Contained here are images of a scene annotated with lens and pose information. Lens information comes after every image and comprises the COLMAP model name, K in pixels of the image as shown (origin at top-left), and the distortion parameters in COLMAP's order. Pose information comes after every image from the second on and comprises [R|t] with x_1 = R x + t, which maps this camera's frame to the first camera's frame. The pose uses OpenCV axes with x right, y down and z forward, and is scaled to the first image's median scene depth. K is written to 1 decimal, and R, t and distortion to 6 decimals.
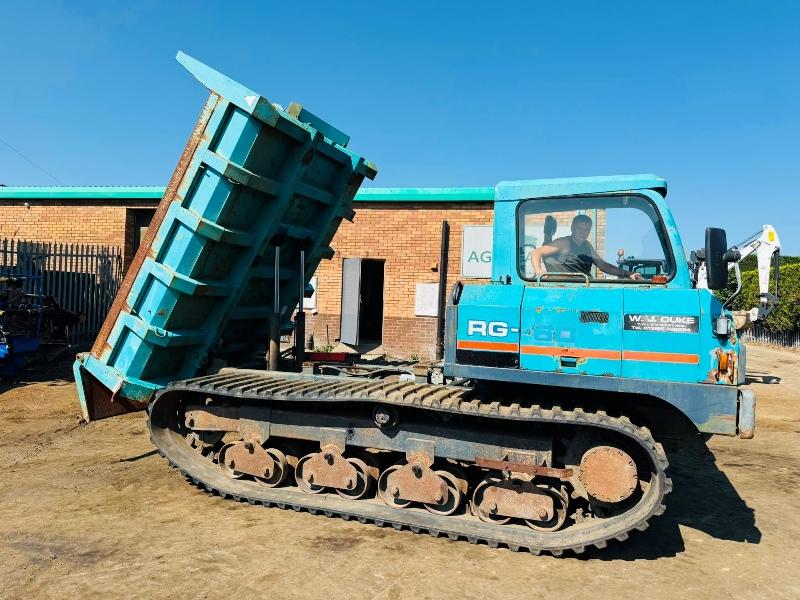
lens RADIAL K [[547.0, 0, 406.6], [0, 547.0, 295.8], [0, 0, 1]] dist [0.022594, -0.025494]
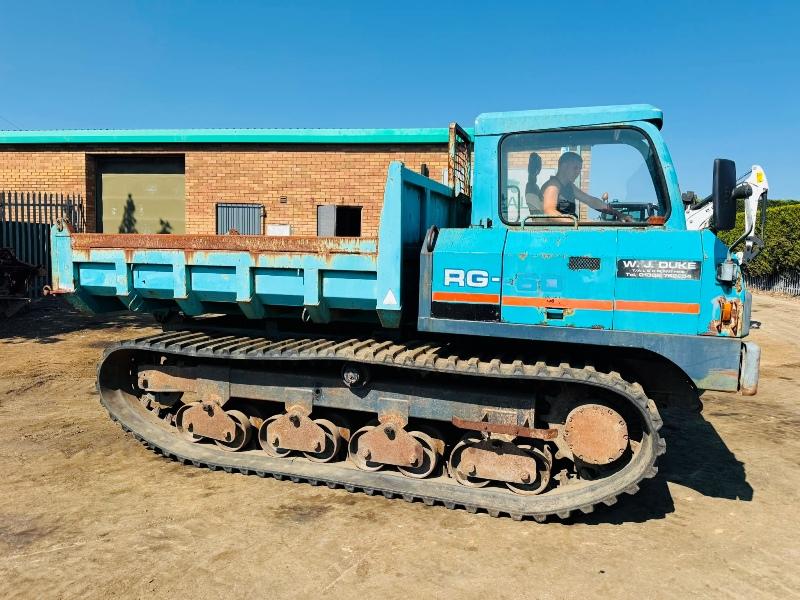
lens RADIAL K [[545.9, 0, 402.2], [0, 545.9, 296.8], [0, 0, 1]] dist [0.017125, -0.020236]
pose [[0.999576, -0.013767, 0.025661, 0.020323], [0.011251, 0.995344, 0.095722, 0.003992], [-0.026860, -0.095393, 0.995077, 0.108286]]
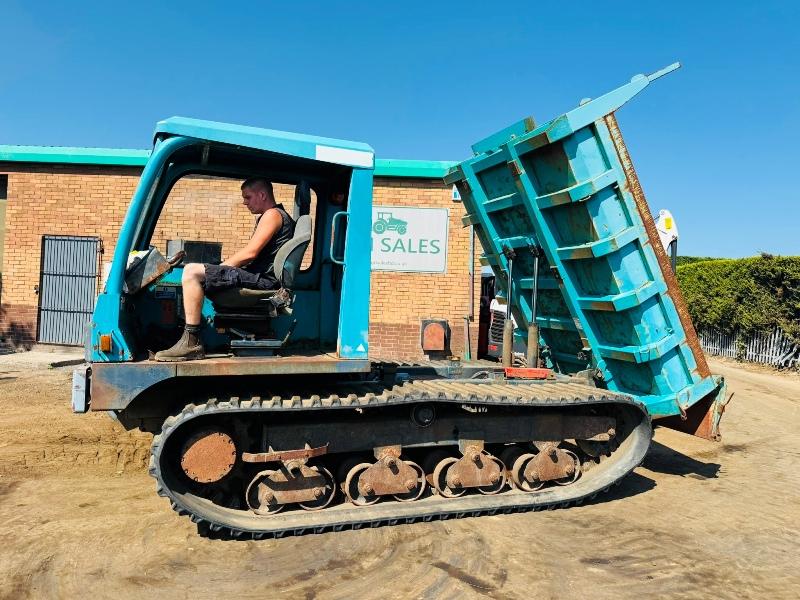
lens RADIAL K [[546.1, 0, 401.4], [0, 546.1, 301.1], [0, 0, 1]] dist [0.017170, -0.018714]
pose [[0.992047, 0.011157, 0.125370, 0.440685], [-0.013004, 0.999818, 0.013927, 0.010475], [-0.125192, -0.015446, 0.992012, 0.619726]]
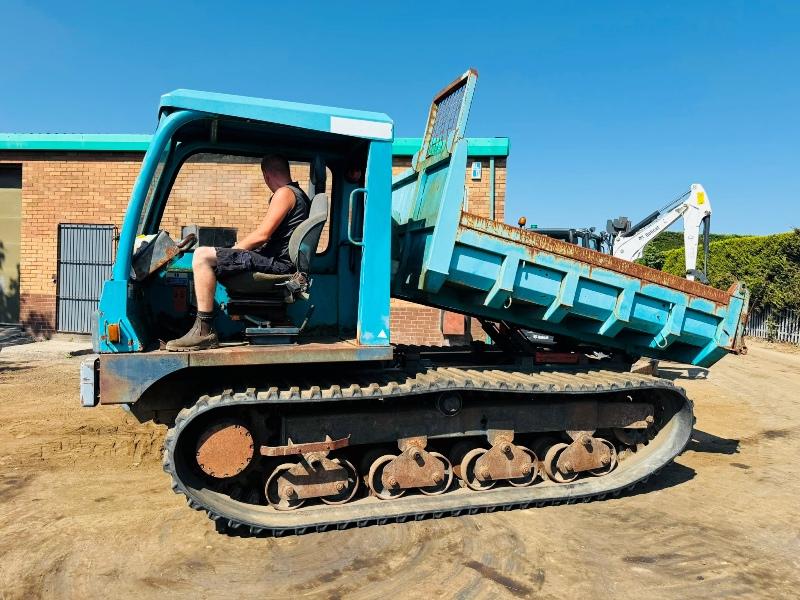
lens RADIAL K [[548.7, 0, 399.6], [0, 548.7, 300.8], [0, 0, 1]] dist [-0.002741, 0.000946]
pose [[0.995679, -0.006964, 0.092597, 0.435150], [0.003015, 0.999083, 0.042710, 0.014012], [-0.092810, -0.042246, 0.994787, 0.686766]]
